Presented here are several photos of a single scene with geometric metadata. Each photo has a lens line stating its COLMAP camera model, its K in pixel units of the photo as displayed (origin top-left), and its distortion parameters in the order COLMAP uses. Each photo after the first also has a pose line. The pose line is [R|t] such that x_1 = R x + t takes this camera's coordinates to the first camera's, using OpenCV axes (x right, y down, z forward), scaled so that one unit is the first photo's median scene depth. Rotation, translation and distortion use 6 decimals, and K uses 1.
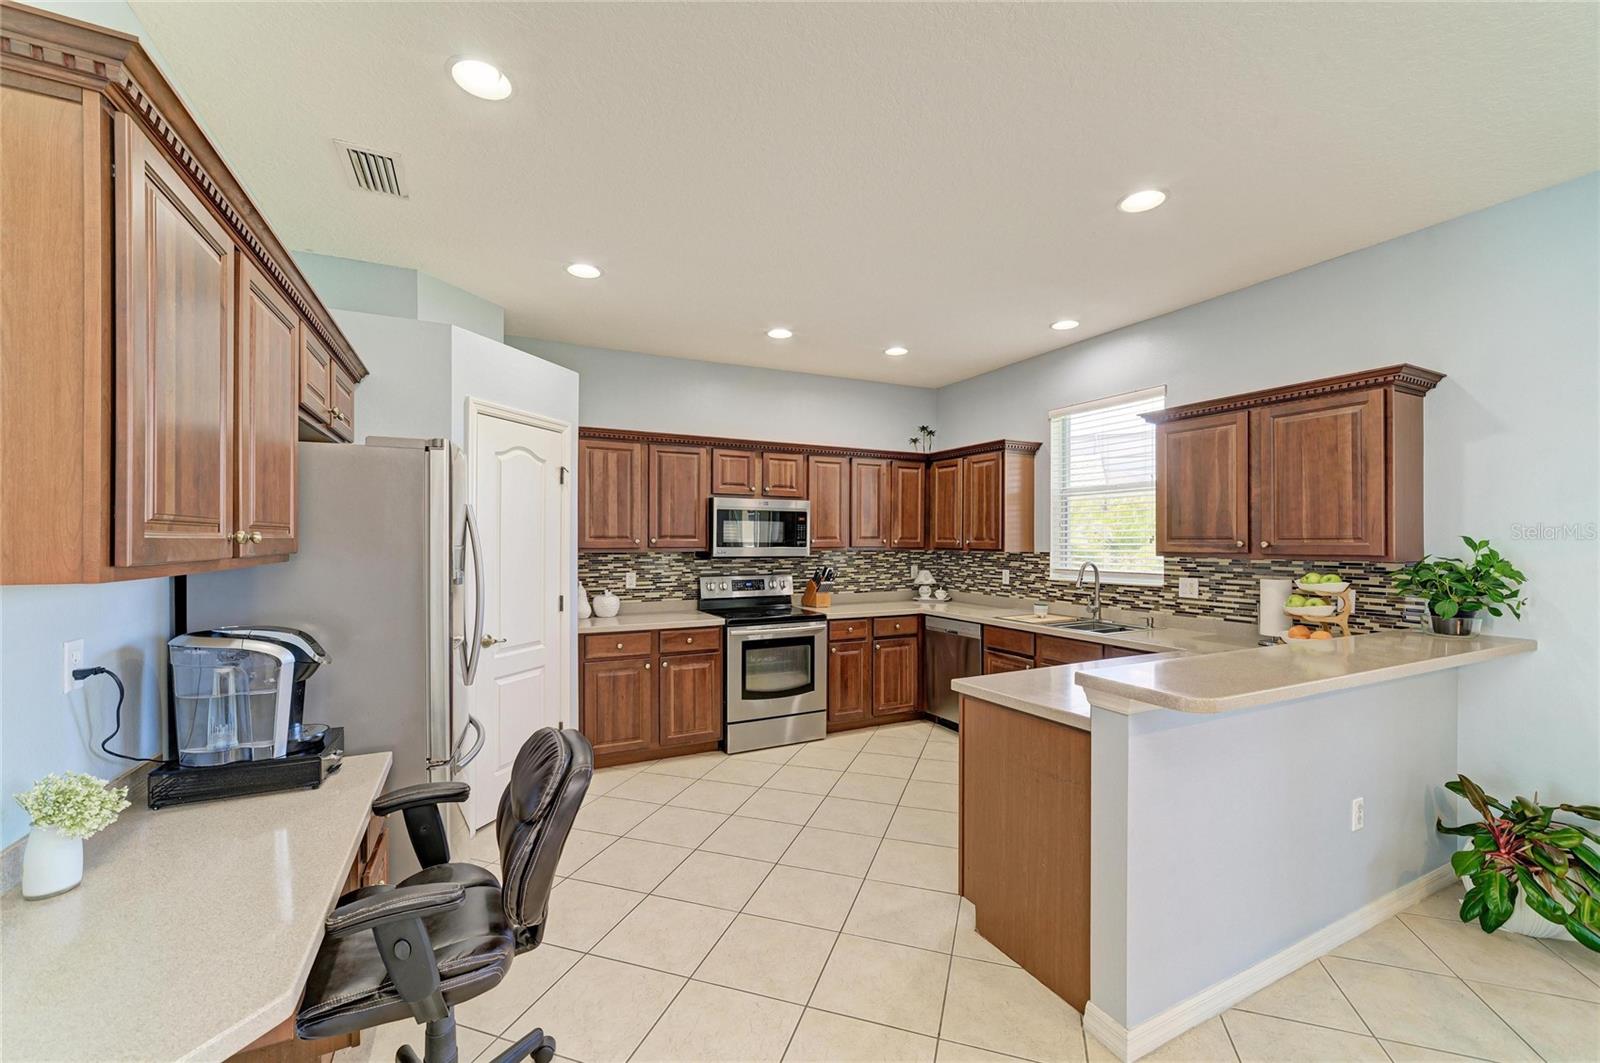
lens RADIAL K [[645.6, 0, 807.9], [0, 645.6, 538.8], [0, 0, 1]] dist [-0.014987, 0.005552]
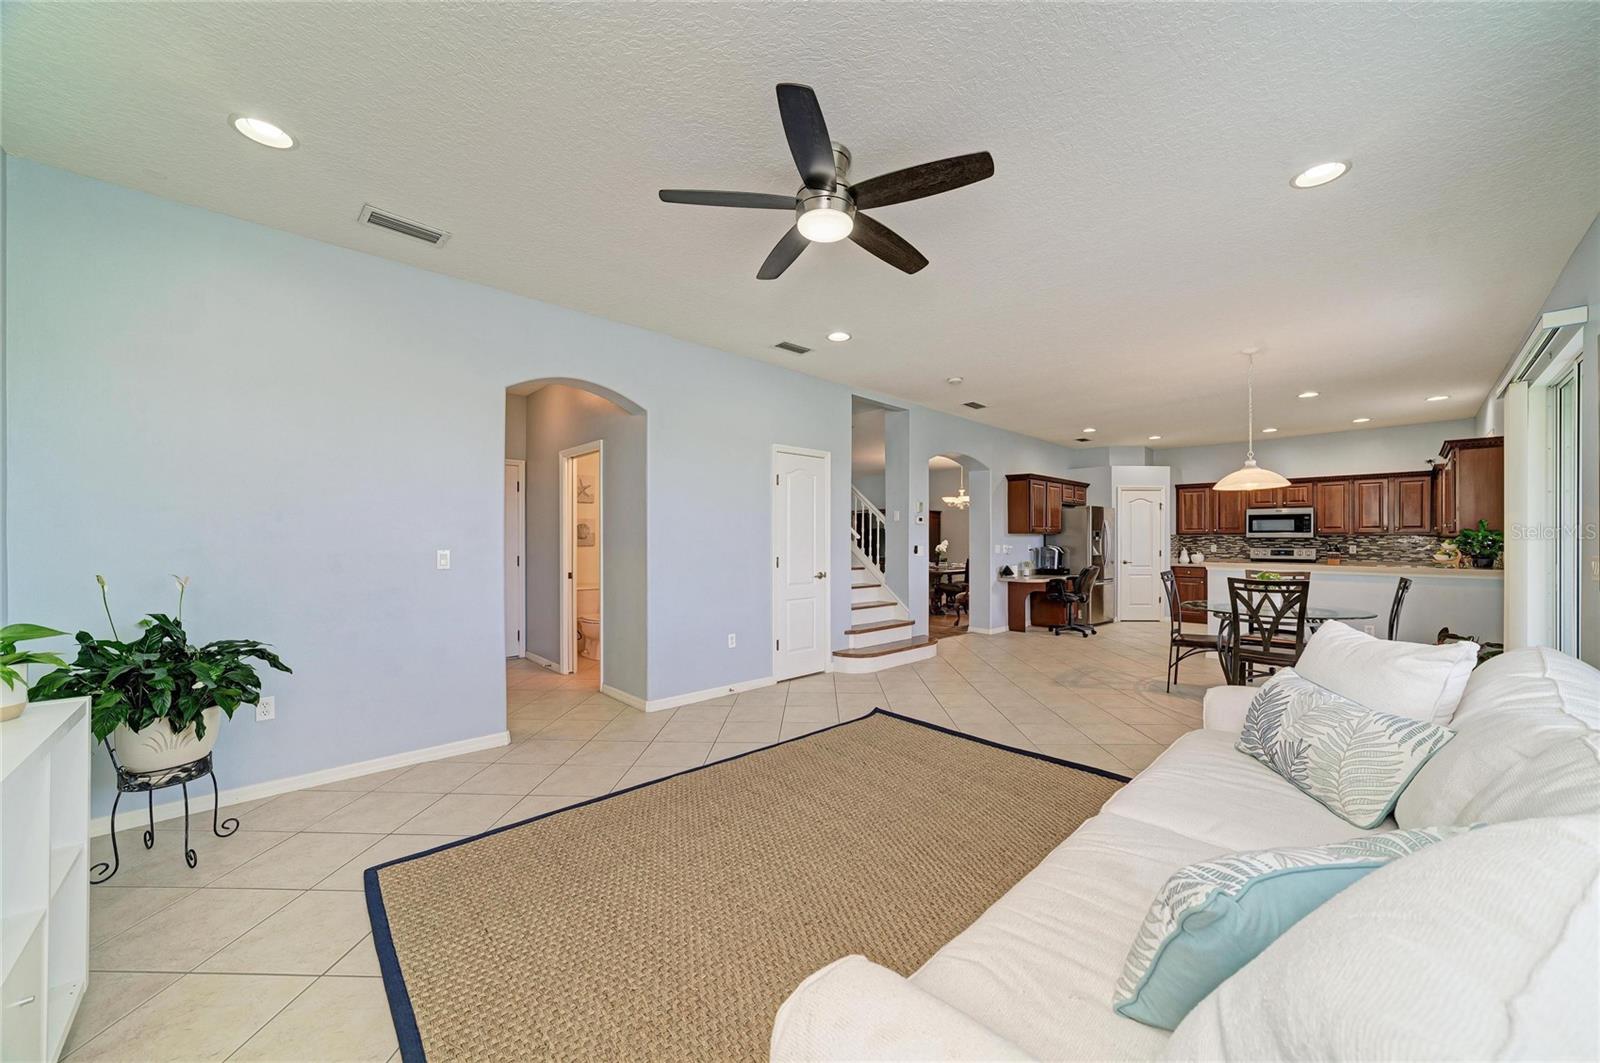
lens RADIAL K [[577.7, 0, 818.0], [0, 577.7, 539.1], [0, 0, 1]] dist [-0.000455, 0.000171]
pose [[0.304240, -0.000416, -0.952595, 1.211028], [0.001697, 0.999999, 0.000106, 0.029955], [0.952594, -0.001648, 0.304240, -0.905342]]
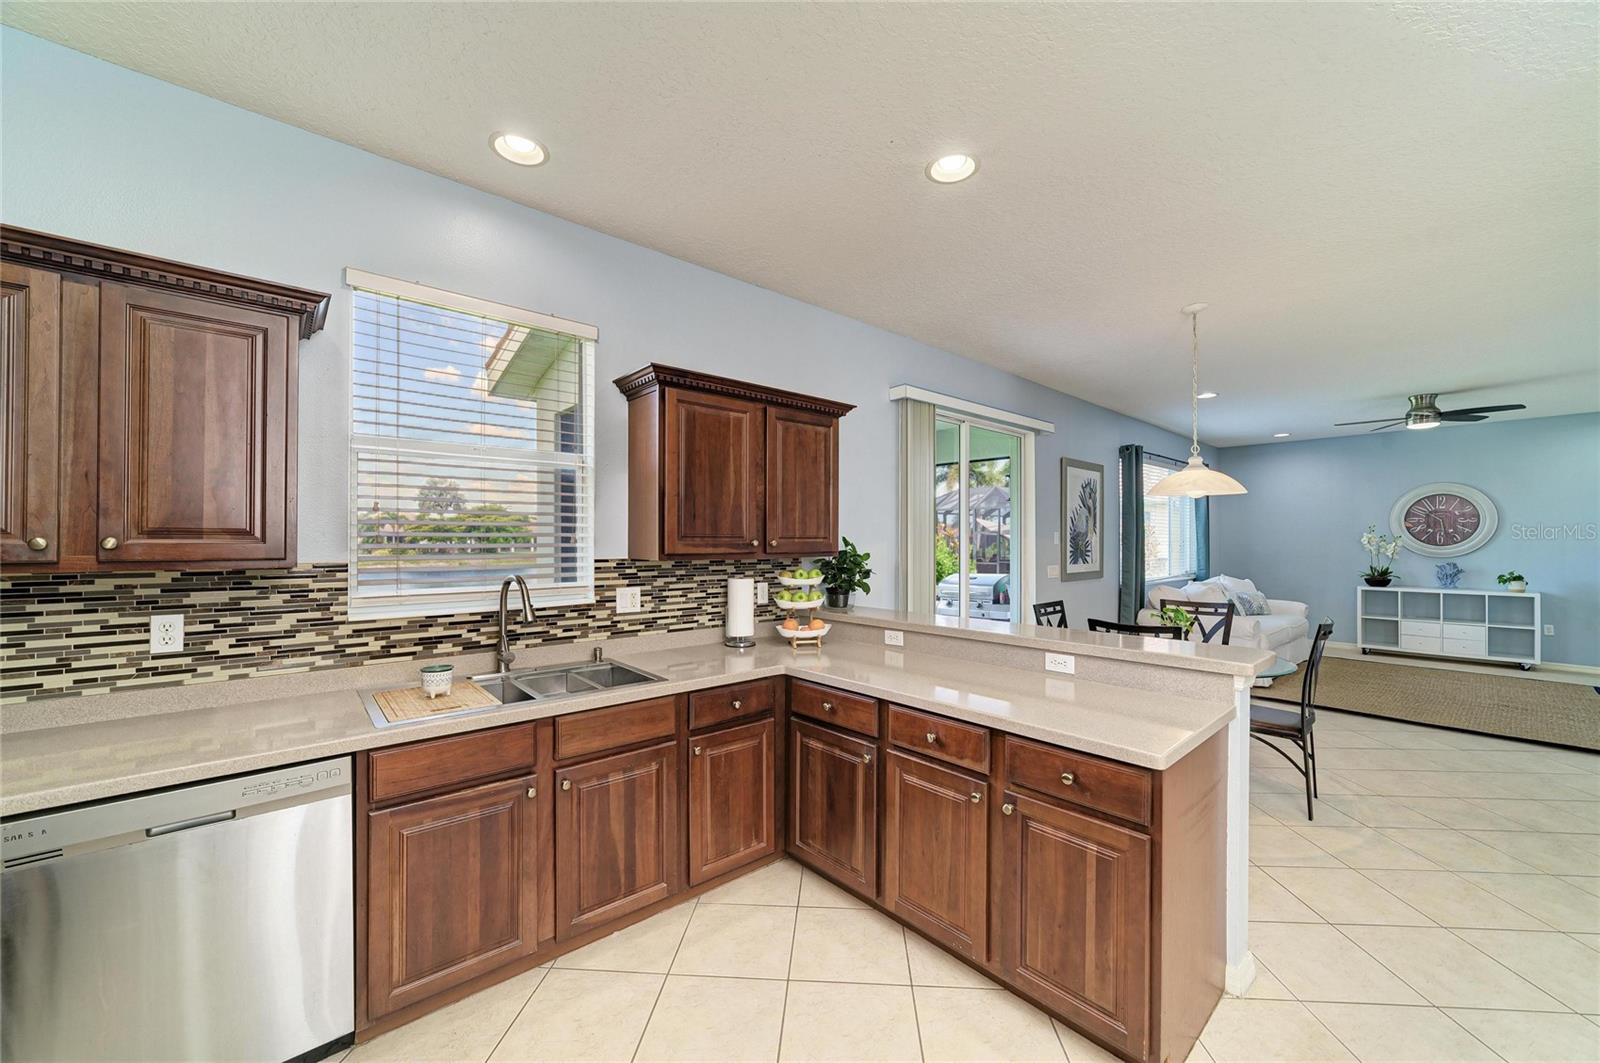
lens RADIAL K [[610.7, 0, 808.2], [0, 610.7, 539.5], [0, 0, 1]] dist [-0.001826, 0.000108]
pose [[-0.252442, 0.000914, 0.967612, -0.151257], [-0.003631, 0.999992, -0.001892, 0.002572], [-0.967605, -0.003991, -0.252436, 0.799627]]
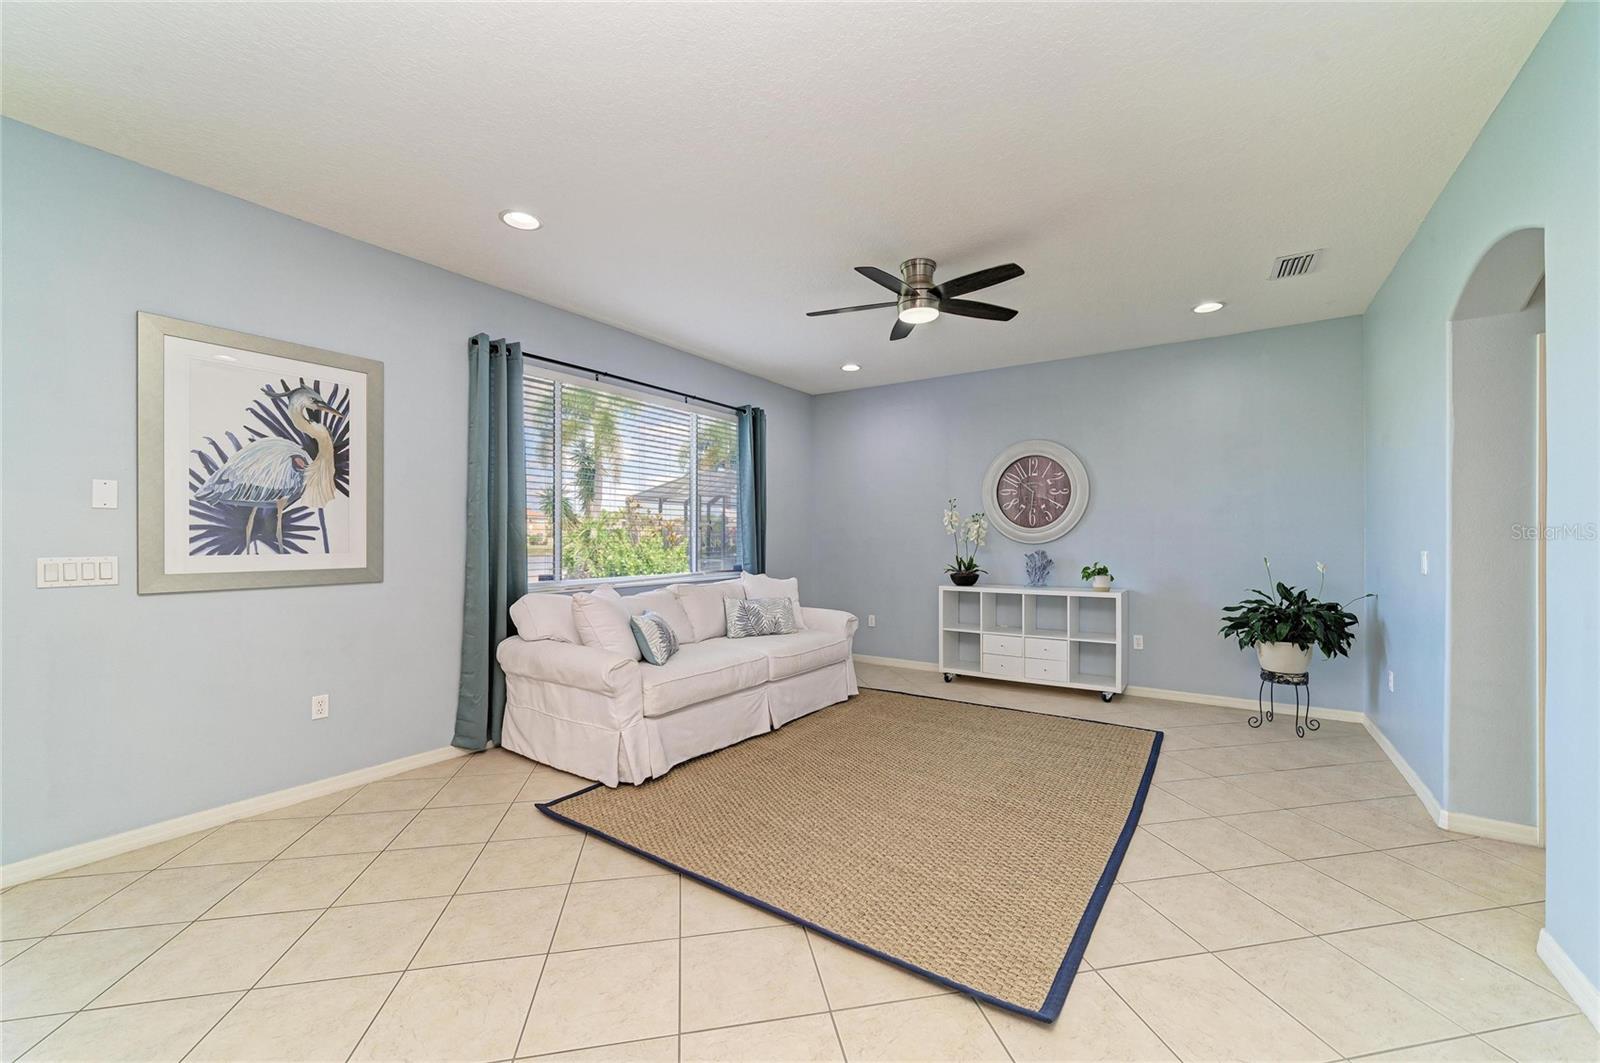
lens RADIAL K [[645.6, 0, 807.9], [0, 645.6, 538.8], [0, 0, 1]] dist [-0.014987, 0.005552]
pose [[-0.478869, 0.000080, 0.877887, 0.100175], [-0.003521, 0.999992, -0.002012, 0.033866], [-0.877879, -0.004055, -0.478865, -0.208200]]
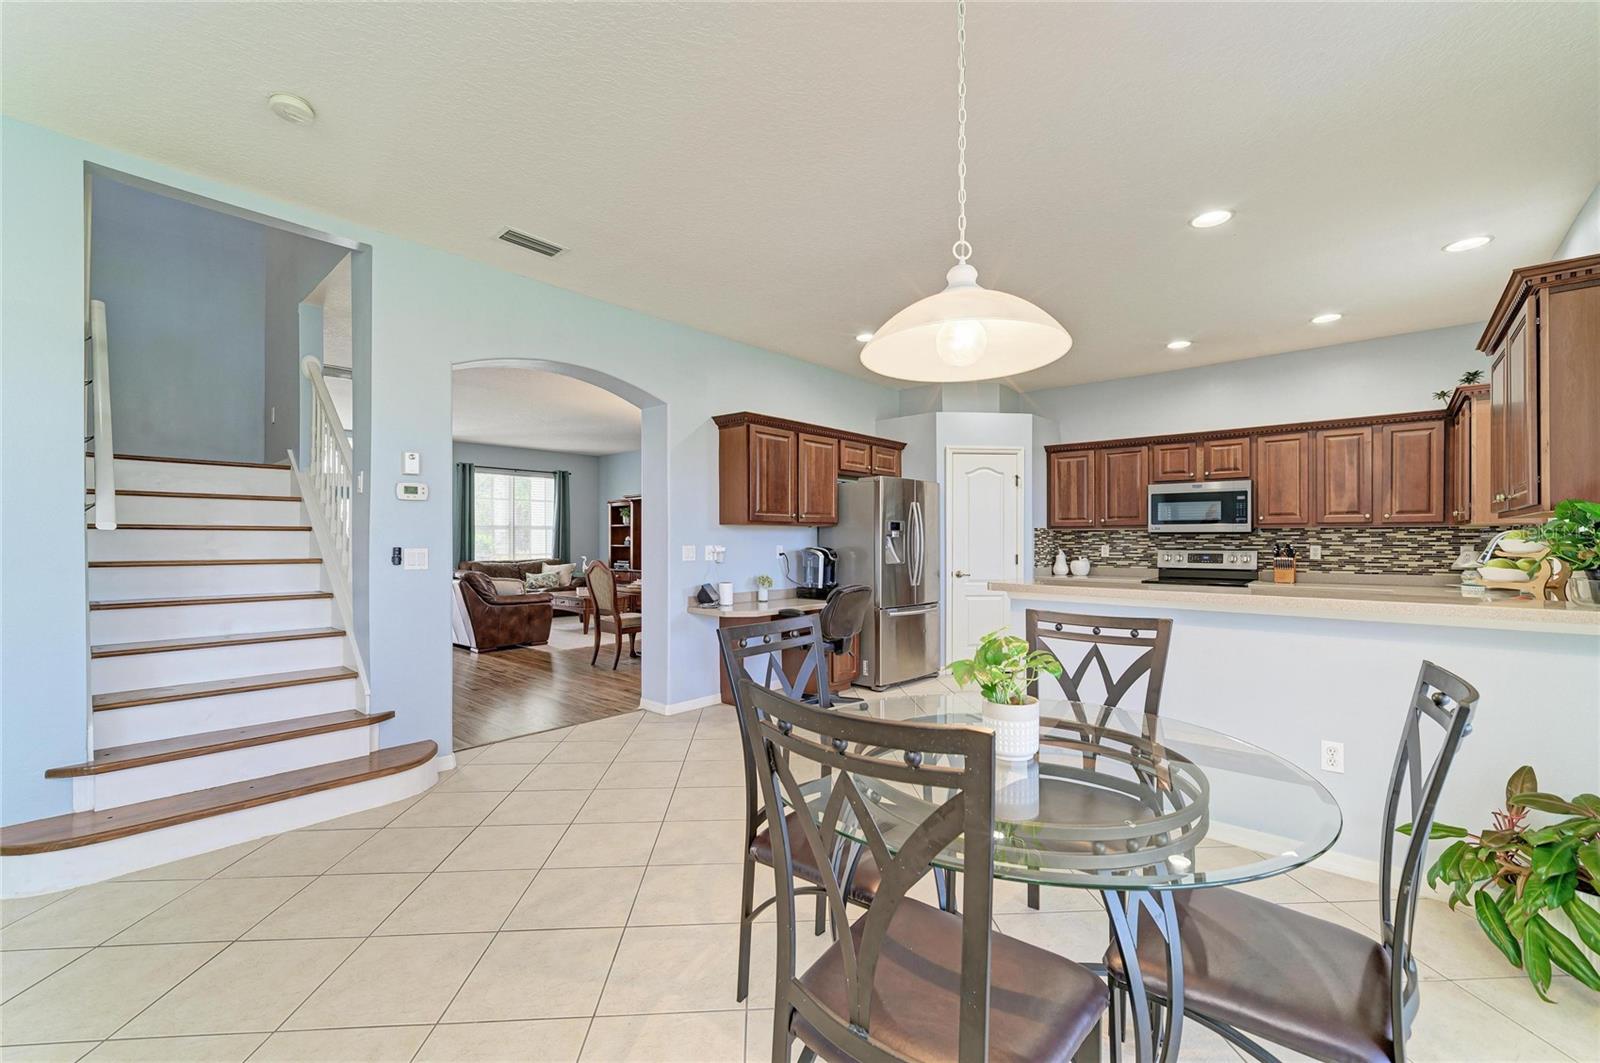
lens RADIAL K [[662.5, 0, 808.7], [0, 662.5, 538.1], [0, 0, 1]] dist [-0.016583, 0.011207]
pose [[0.373201, -0.003572, -0.927744, 0.778559], [0.002407, 0.999993, -0.002882, 0.040324], [0.927747, -0.001157, 0.373207, -0.088282]]
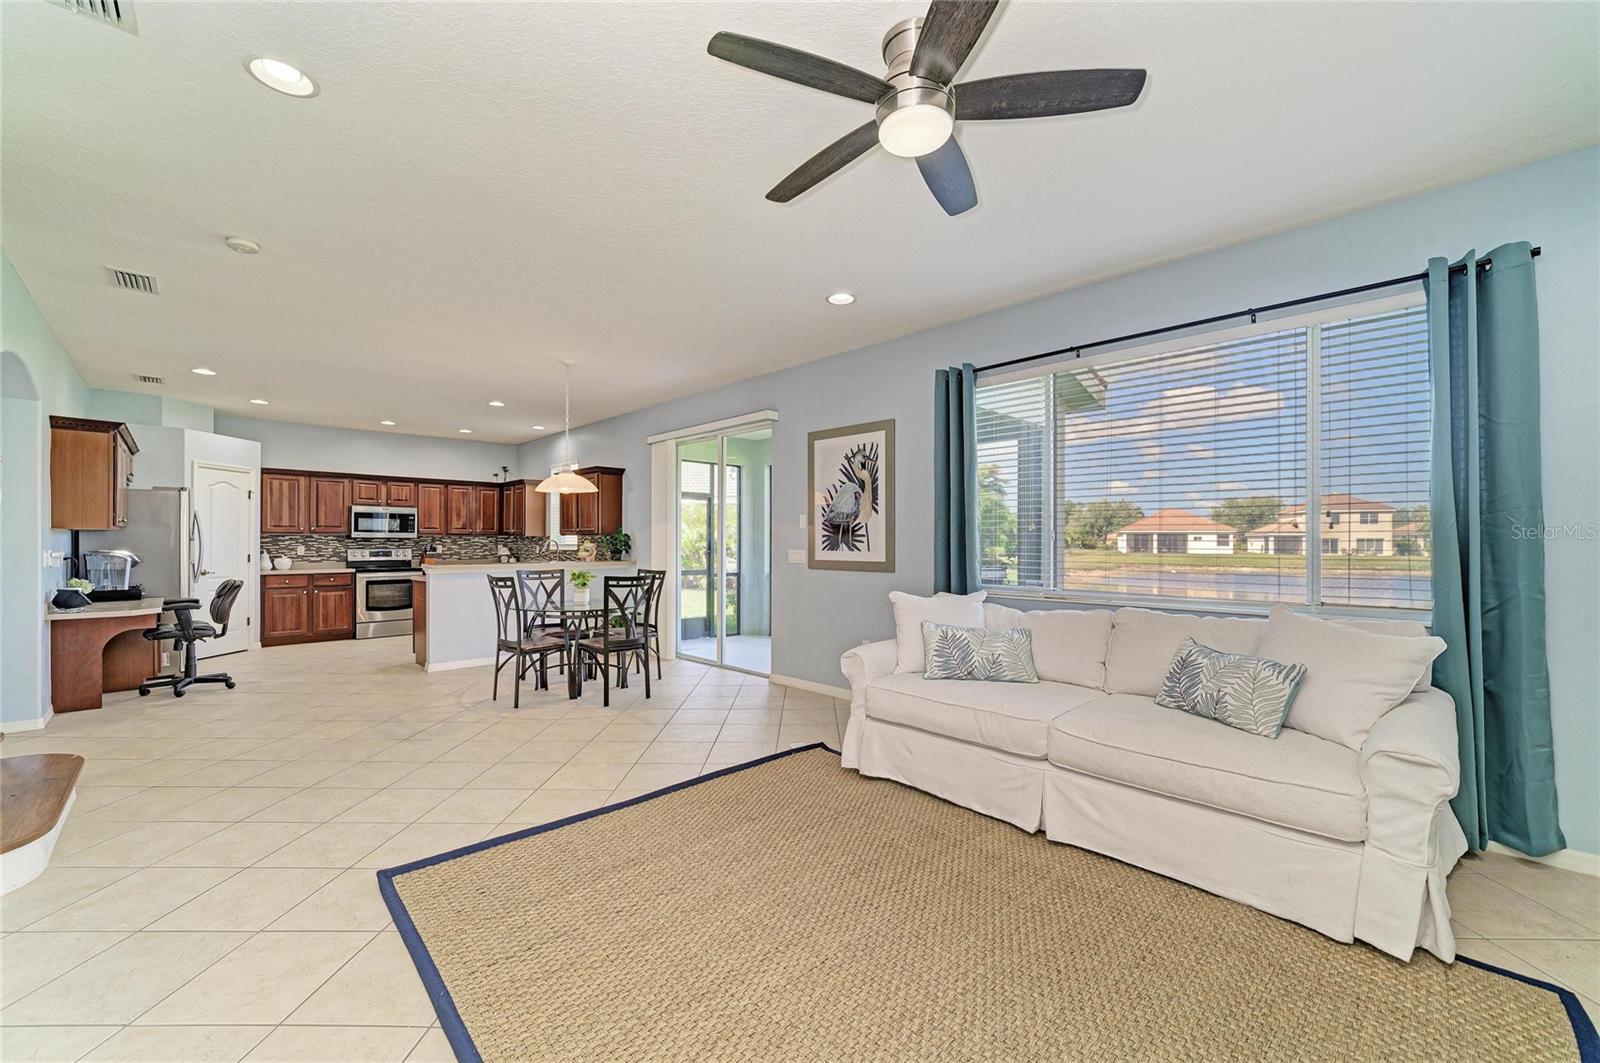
lens RADIAL K [[642.5, 0, 780.5], [0, 642.5, 538.2], [0, 0, 1]] dist [0.023260, -0.000216]
pose [[0.963319, 0.002395, 0.268349, 0.537763], [-0.002276, 0.999997, -0.000756, 0.028172], [-0.268350, 0.000118, 0.963321, -1.132155]]
